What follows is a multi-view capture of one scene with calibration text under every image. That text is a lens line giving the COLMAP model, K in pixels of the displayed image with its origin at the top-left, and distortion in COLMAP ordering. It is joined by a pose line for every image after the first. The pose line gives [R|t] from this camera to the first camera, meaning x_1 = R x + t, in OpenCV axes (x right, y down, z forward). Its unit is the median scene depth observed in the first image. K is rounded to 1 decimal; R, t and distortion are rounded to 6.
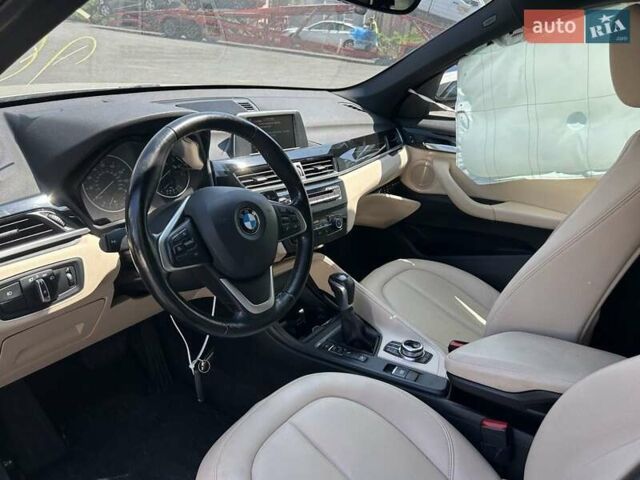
lens RADIAL K [[509.6, 0, 320.6], [0, 509.6, 238.9], [0, 0, 1]] dist [0.007165, -0.016042]
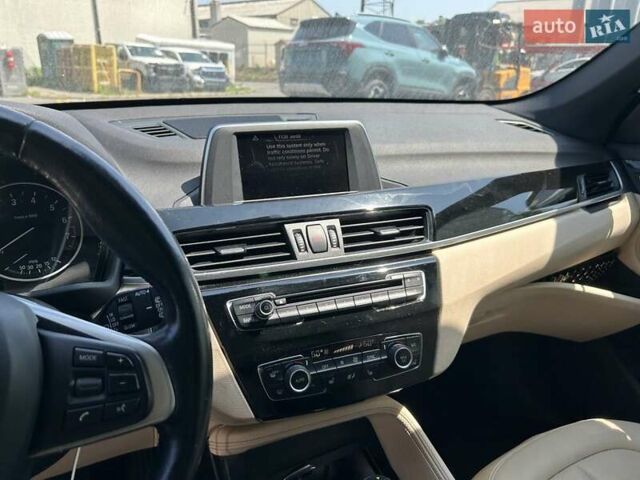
lens RADIAL K [[509.6, 0, 319.6], [0, 509.6, 242.5], [0, 0, 1]] dist [0.007165, -0.016042]
pose [[0.895317, 0.050901, -0.442512, 0.125456], [-0.092343, 0.993077, -0.072602, -0.069758], [0.435753, 0.105865, 0.893819, 0.425650]]
